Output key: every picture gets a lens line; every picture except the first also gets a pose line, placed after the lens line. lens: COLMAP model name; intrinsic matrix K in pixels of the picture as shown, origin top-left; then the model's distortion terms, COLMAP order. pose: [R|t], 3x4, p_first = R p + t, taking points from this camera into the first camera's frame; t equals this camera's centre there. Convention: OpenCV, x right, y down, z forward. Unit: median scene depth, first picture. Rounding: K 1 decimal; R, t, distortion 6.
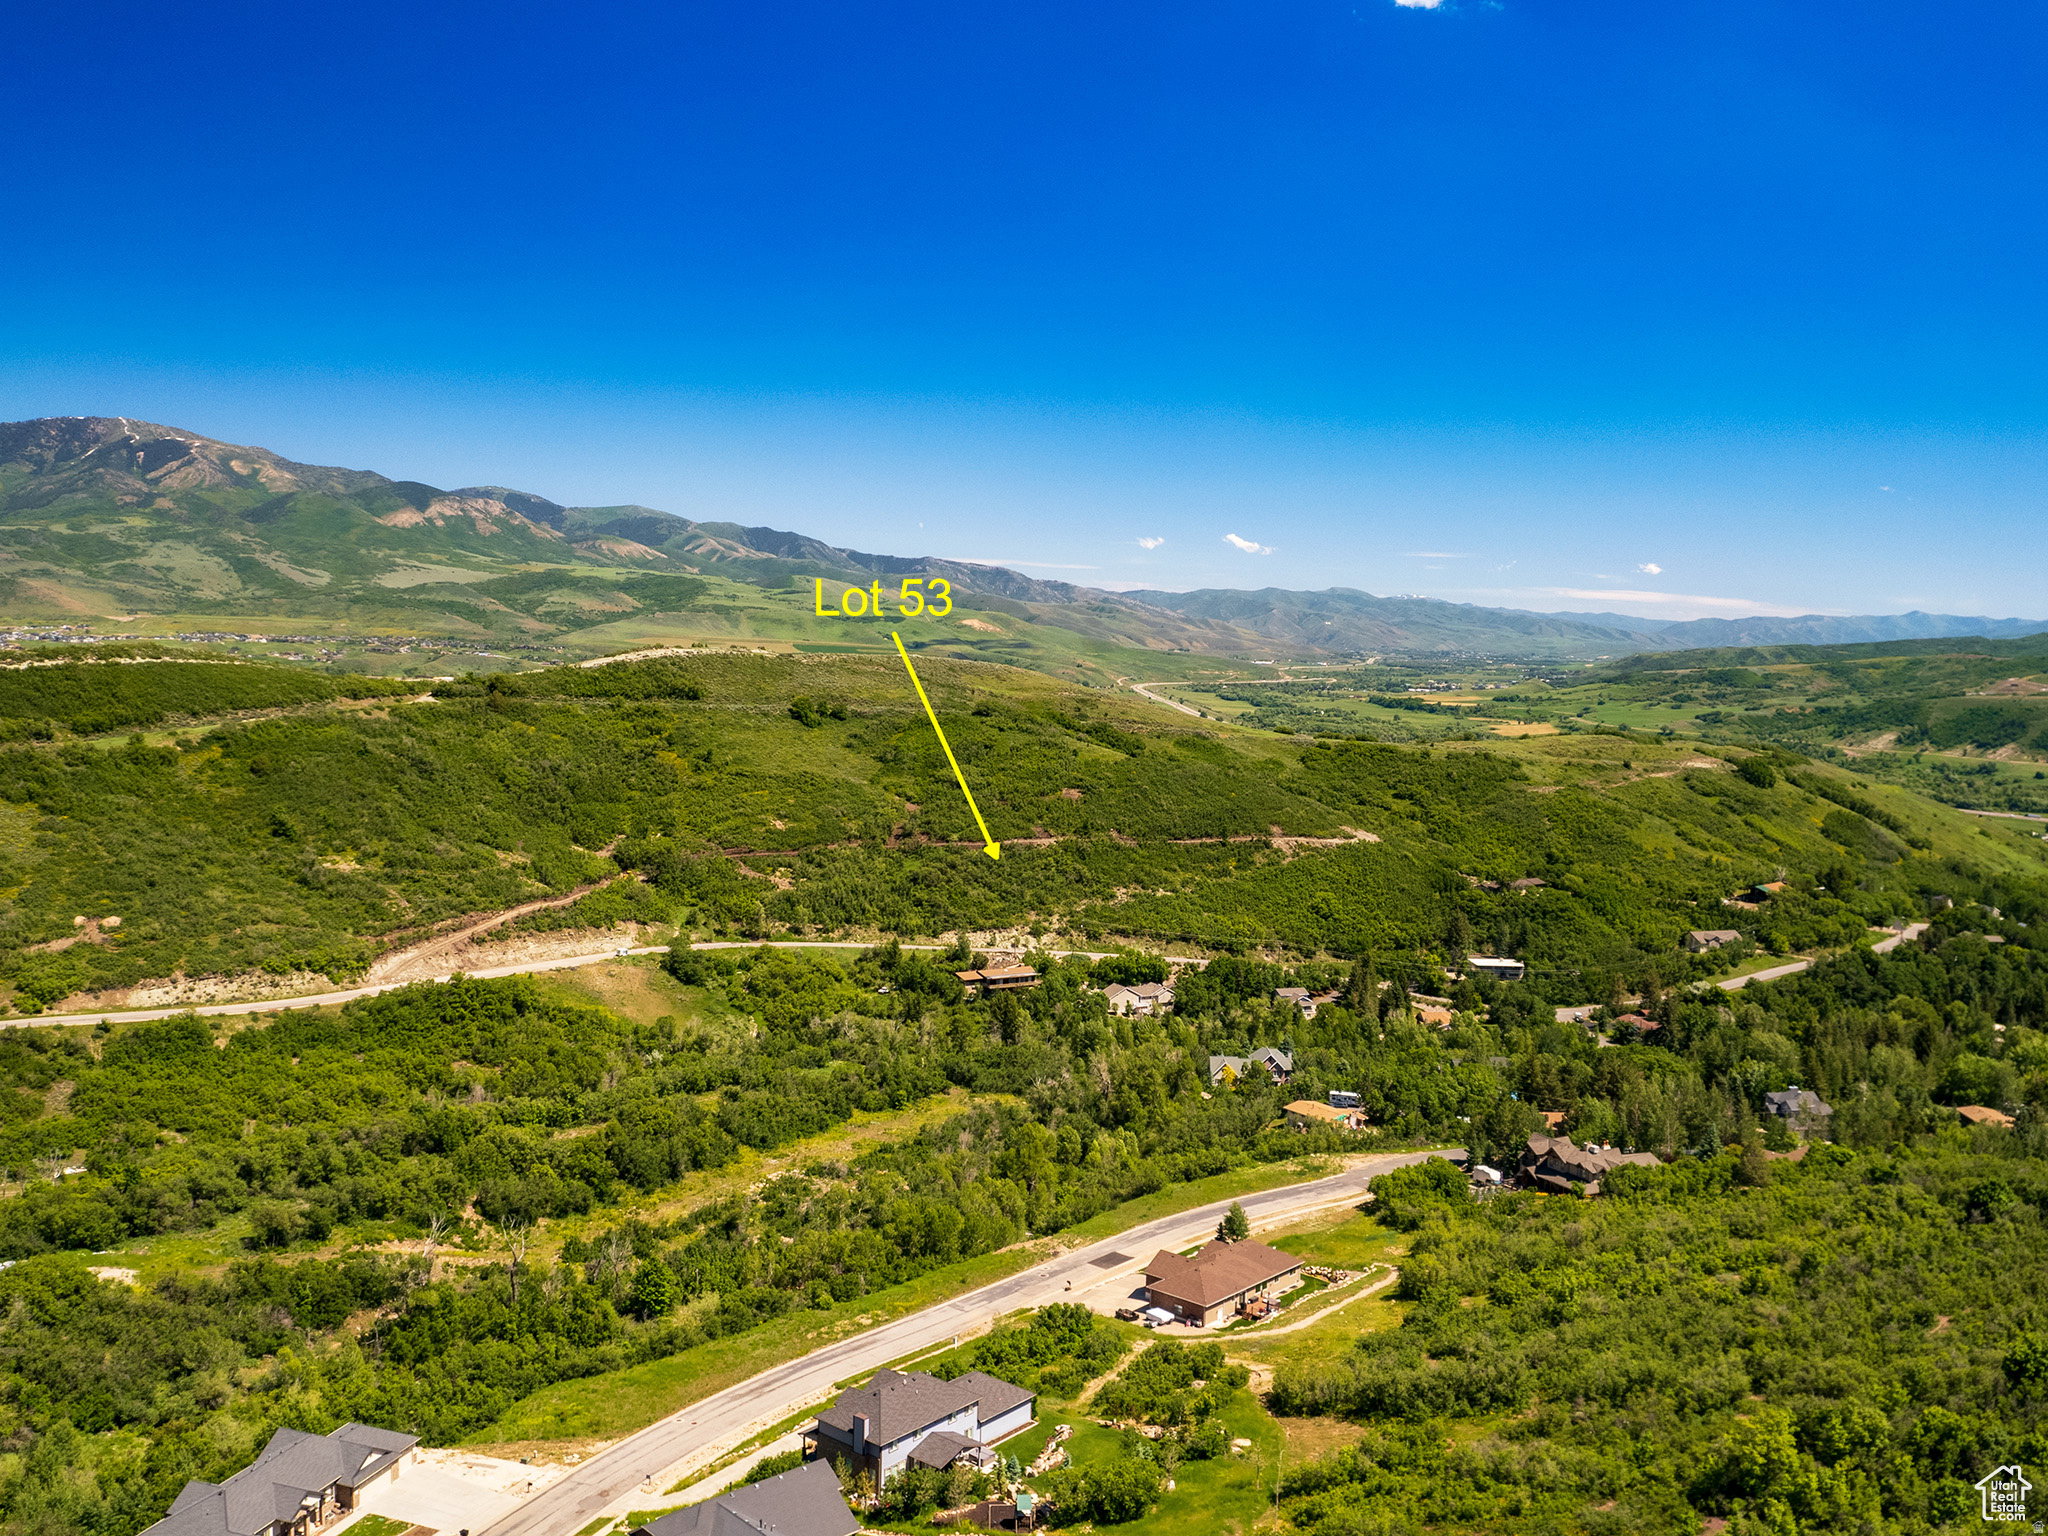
lens RADIAL K [[1805.8, 0, 1021.8], [0, 1805.8, 797.1], [0, 0, 1]] dist [-0.051858, -0.014656]
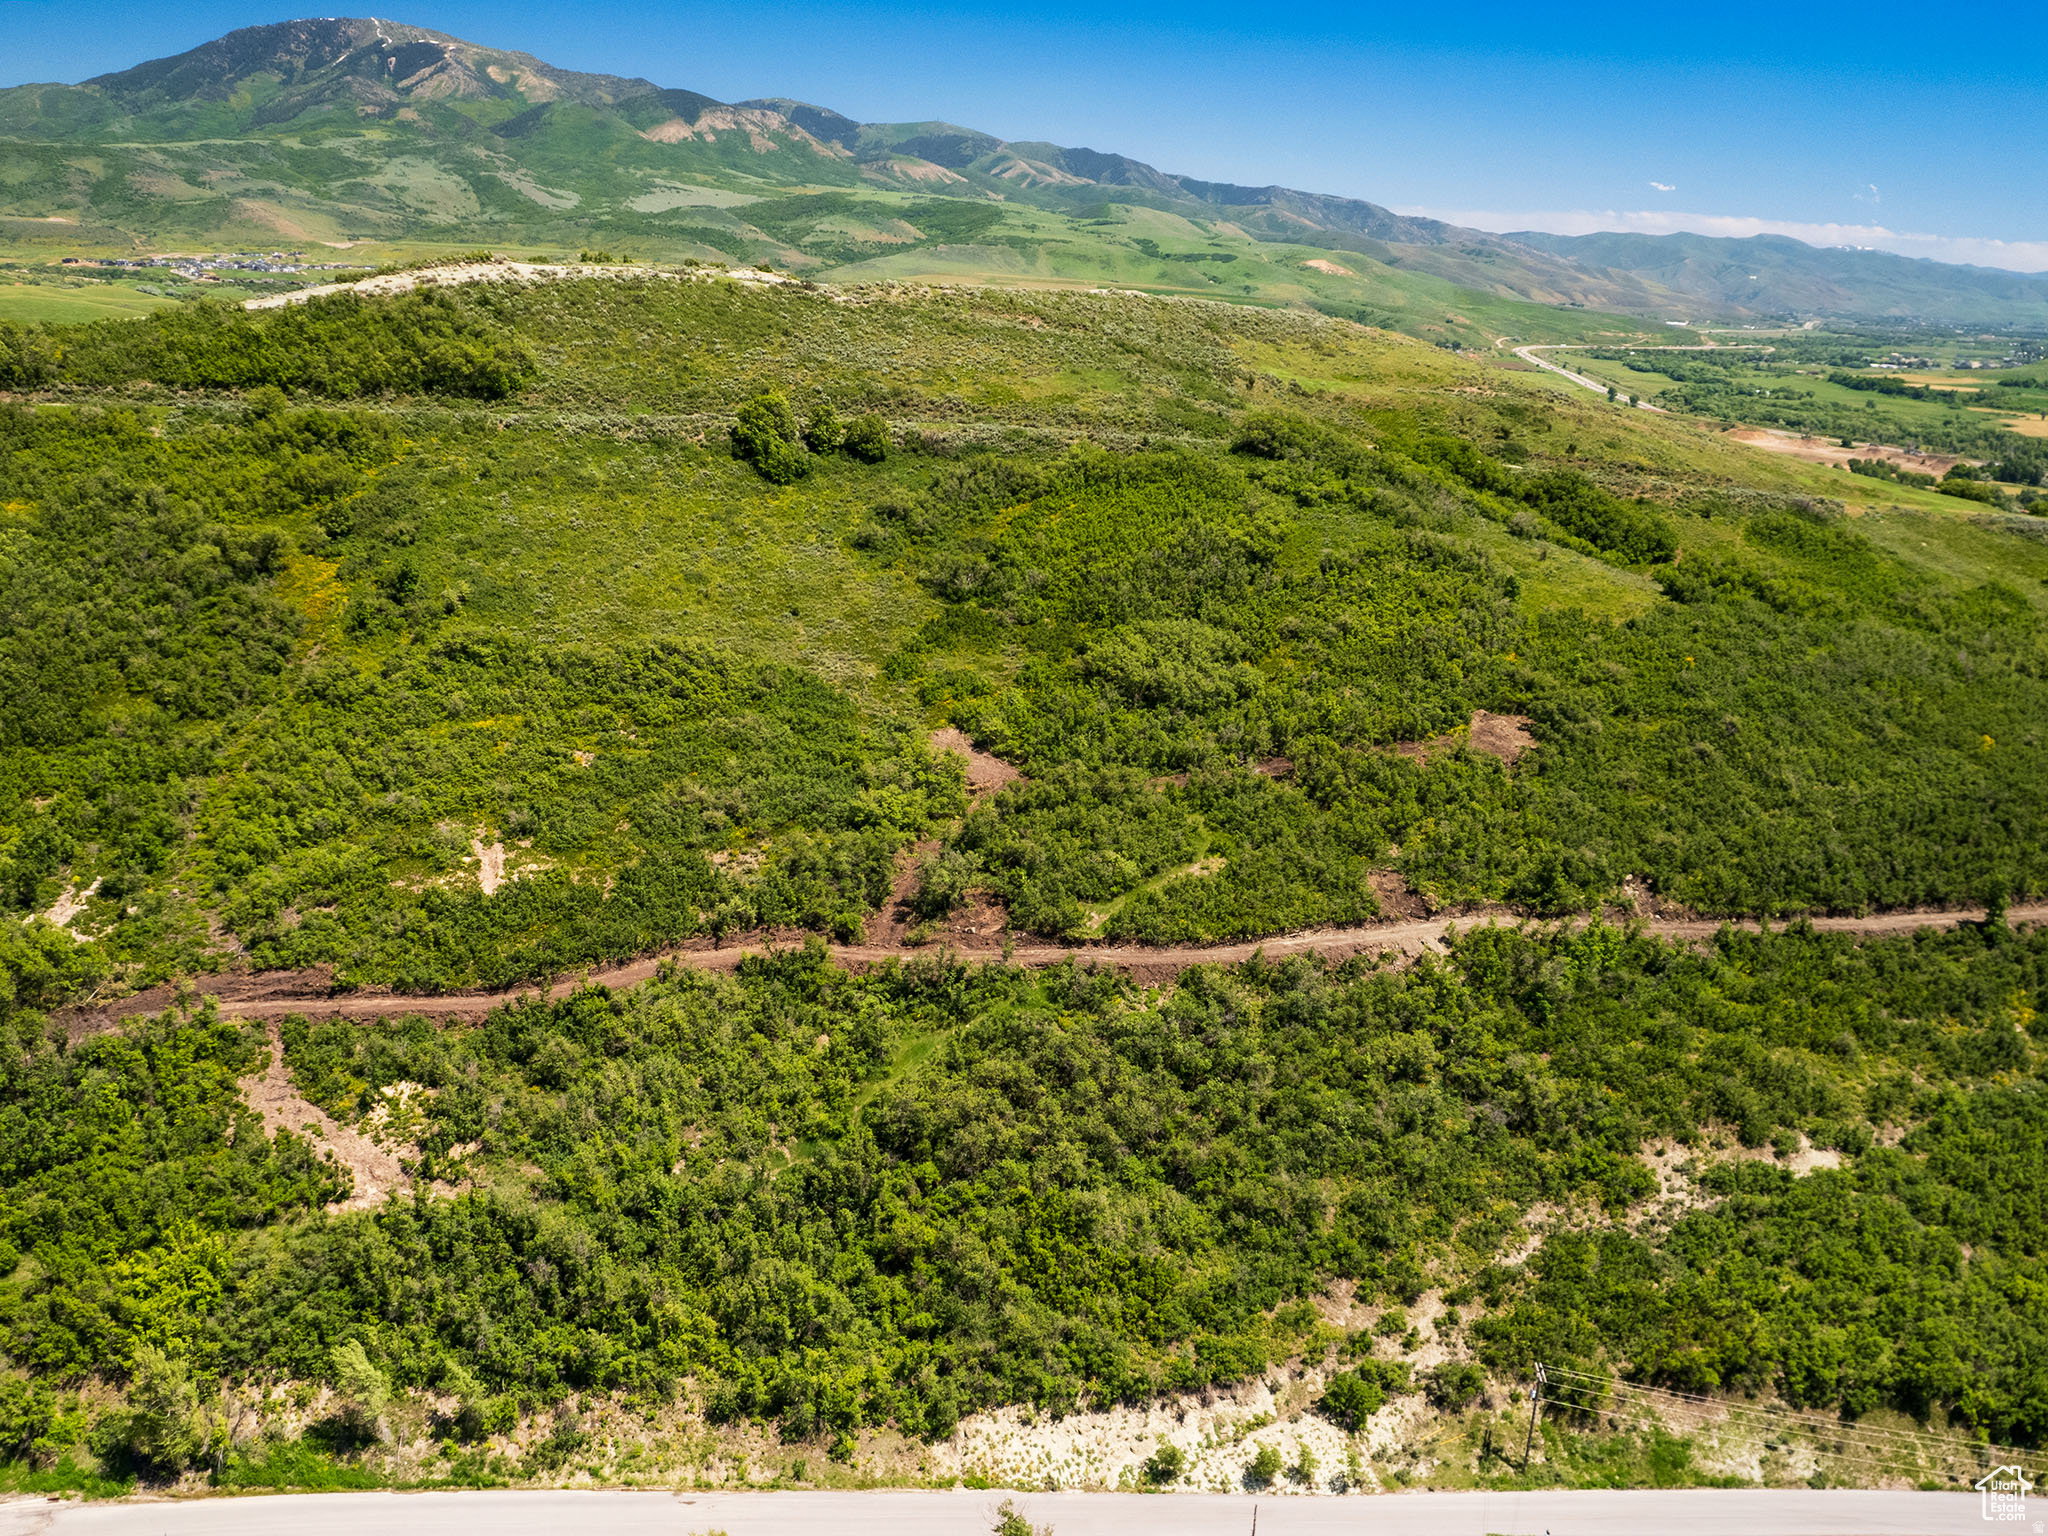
lens RADIAL K [[1805.8, 0, 1021.8], [0, 1805.8, 797.1], [0, 0, 1]] dist [-0.051858, -0.014656]
pose [[0.981957, 0.066787, -0.176919, 0.000303], [-0.032272, 0.981018, 0.191215, -0.010775], [0.186331, -0.182055, 0.965472, 0.145558]]
